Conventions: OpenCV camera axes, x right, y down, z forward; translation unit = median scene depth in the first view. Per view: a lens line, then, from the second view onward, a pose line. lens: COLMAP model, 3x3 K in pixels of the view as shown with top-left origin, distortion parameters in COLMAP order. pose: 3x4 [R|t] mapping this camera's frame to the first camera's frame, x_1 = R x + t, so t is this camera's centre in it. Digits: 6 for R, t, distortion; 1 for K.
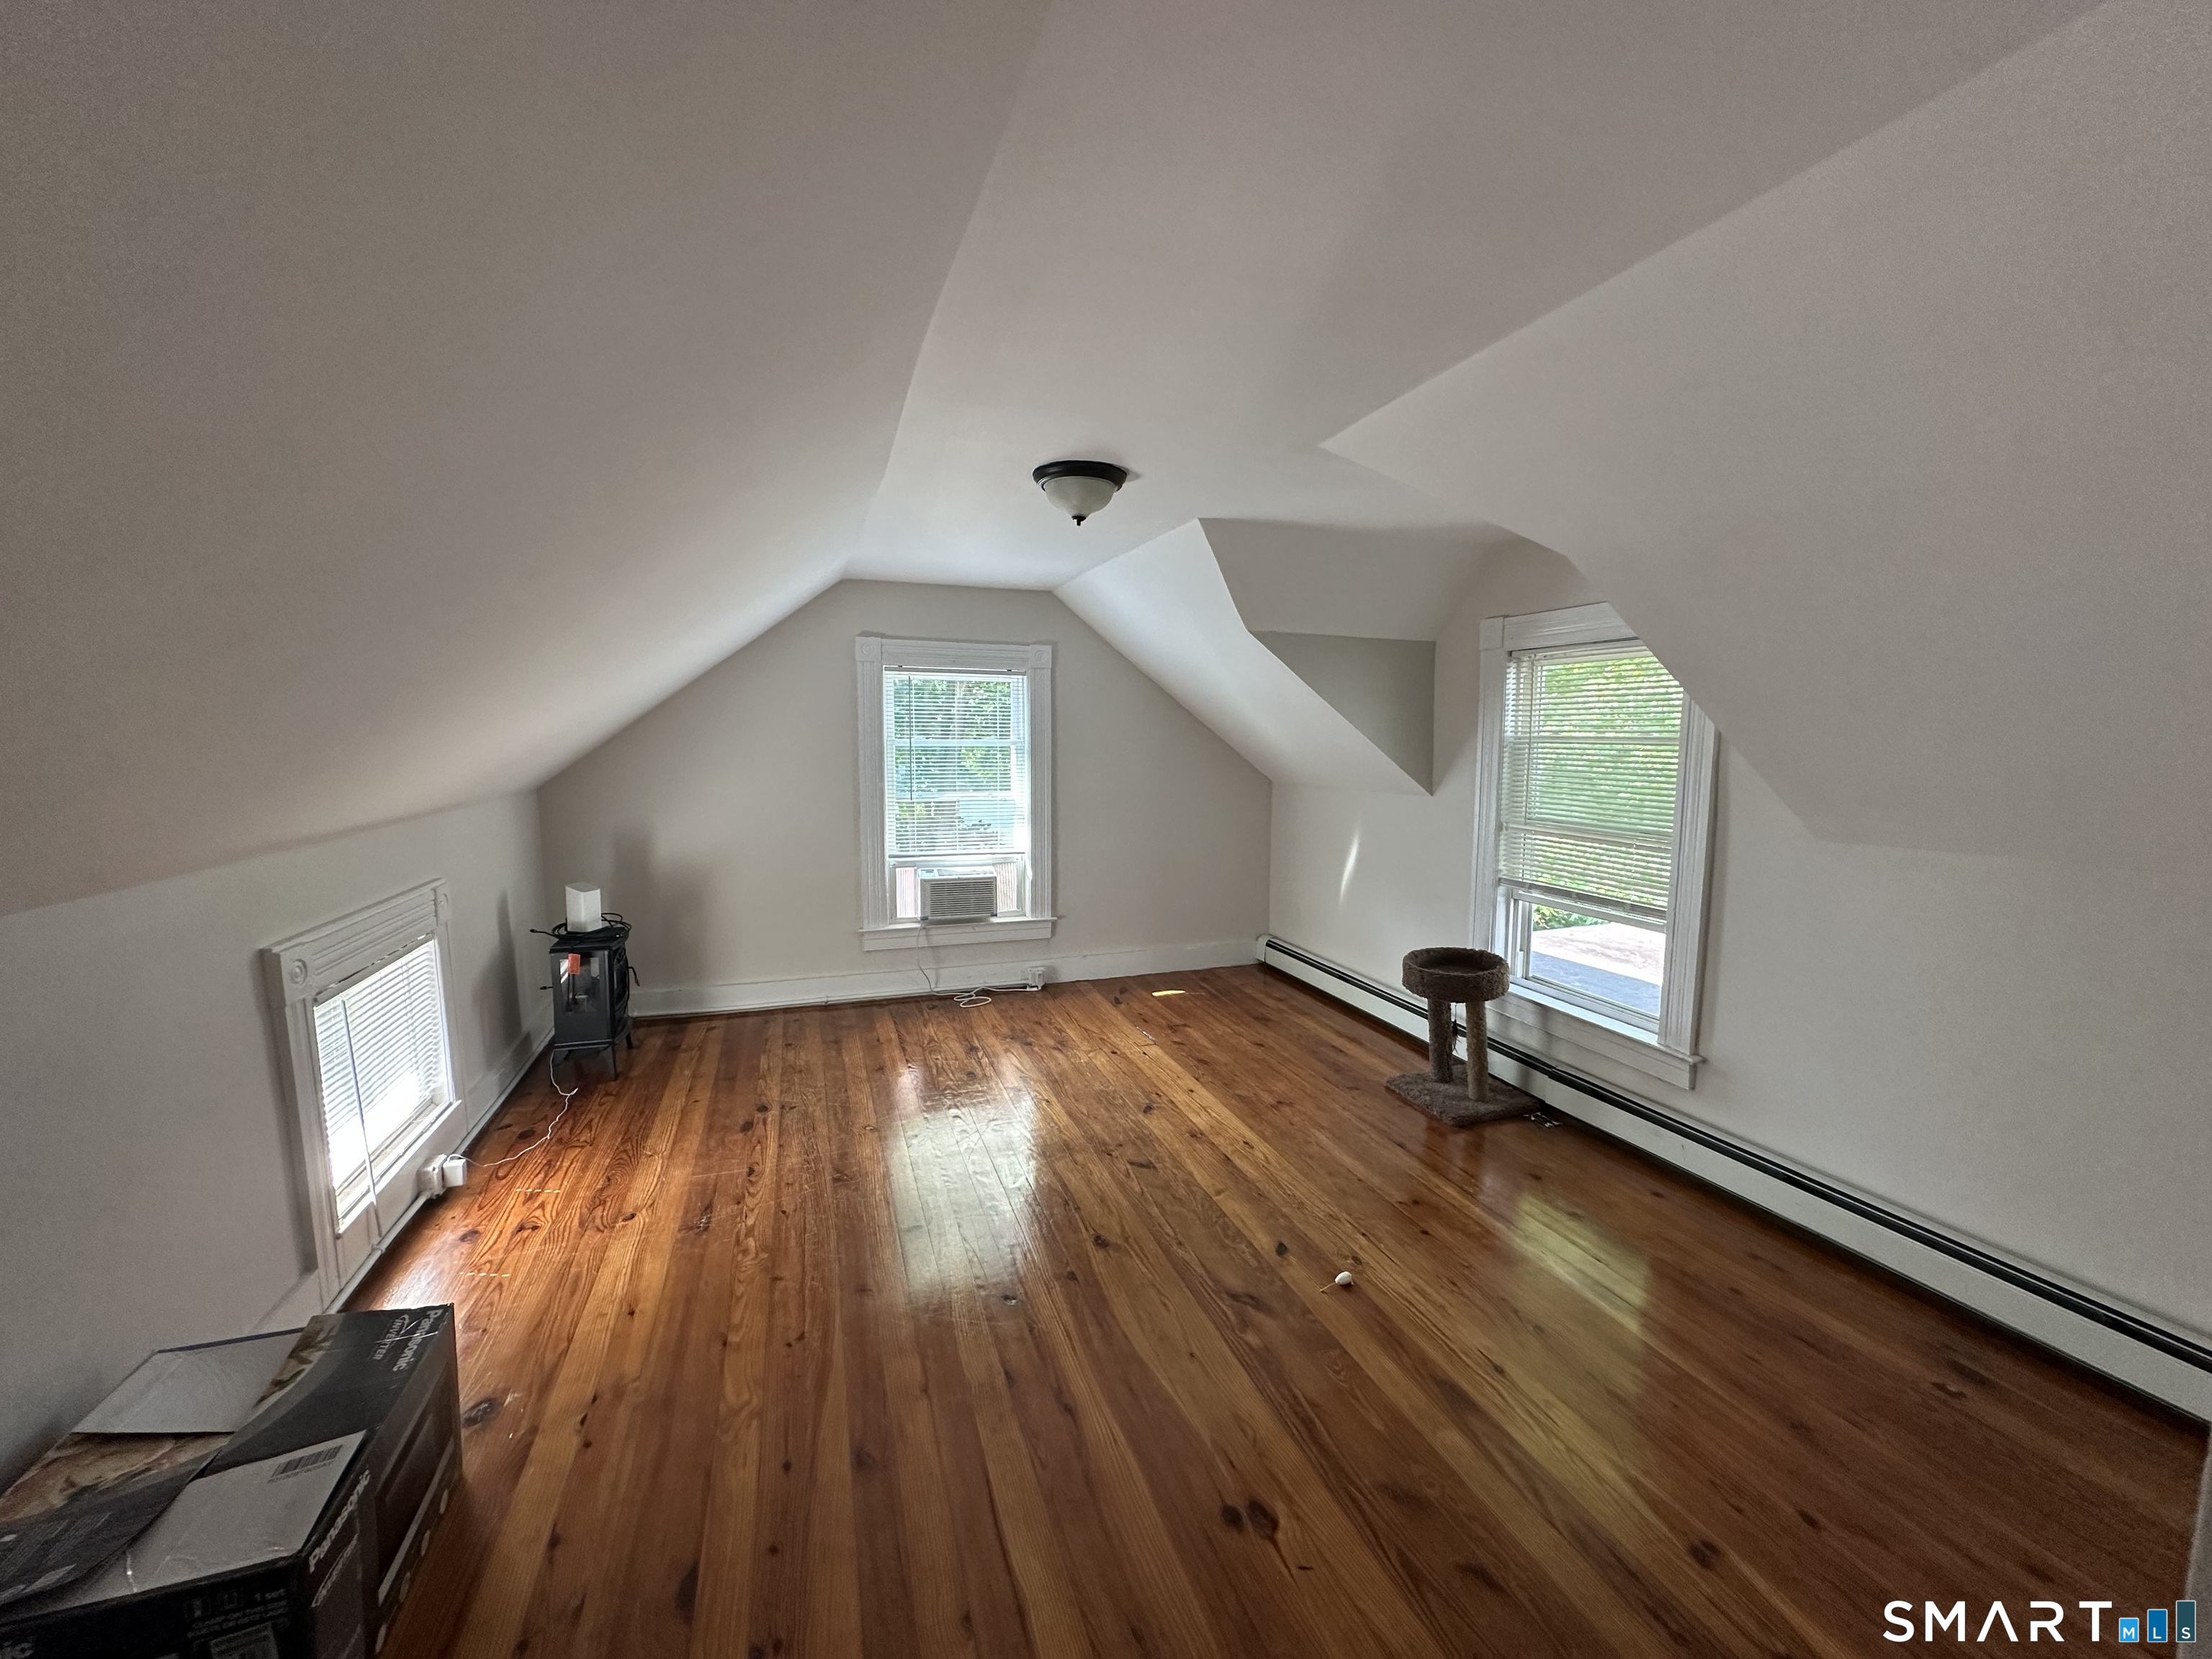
lens RADIAL K [[887.1, 0, 1114.1], [0, 887.1, 829.4], [0, 0, 1]] dist [0.001307, 0.000558]
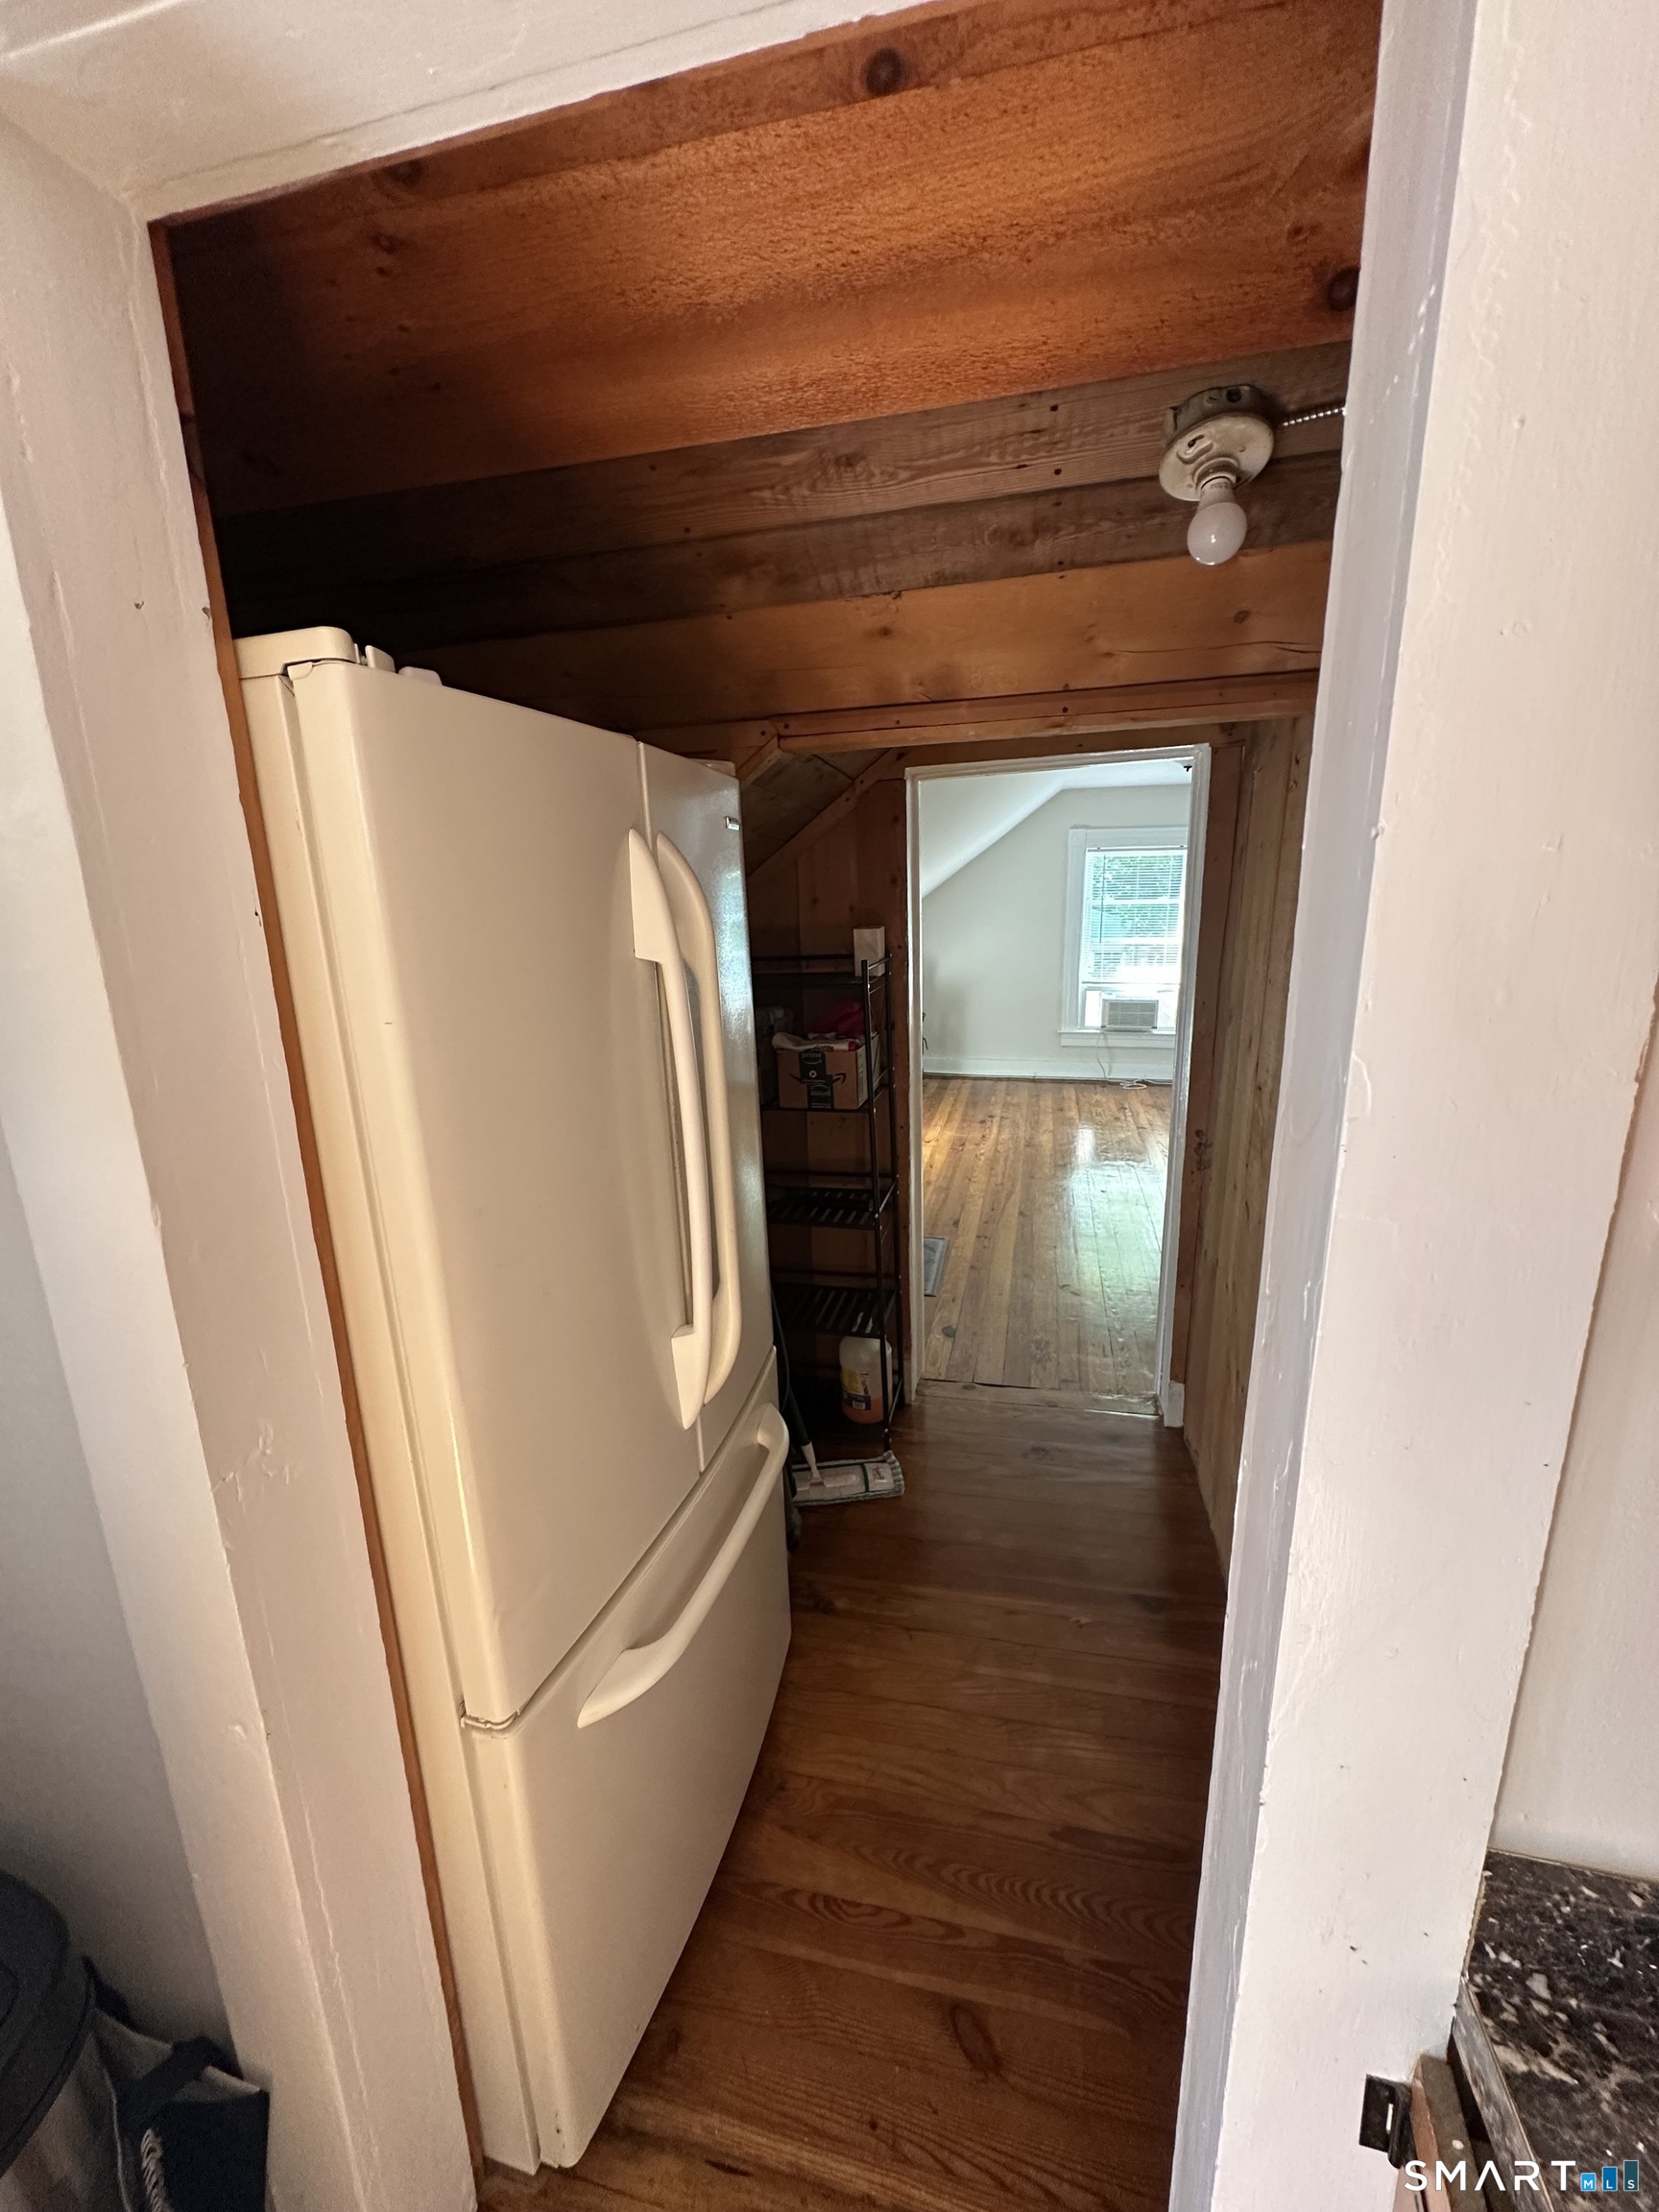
lens RADIAL K [[887.1, 0, 837.5], [0, 887.1, 1099.0], [0, 0, 1]] dist [0.001307, 0.000558]
pose [[0.846079, 0.099010, -0.523781, 0.232023], [-0.036611, 0.991072, 0.128203, 0.059369], [0.531798, -0.089293, 0.842150, -0.561635]]
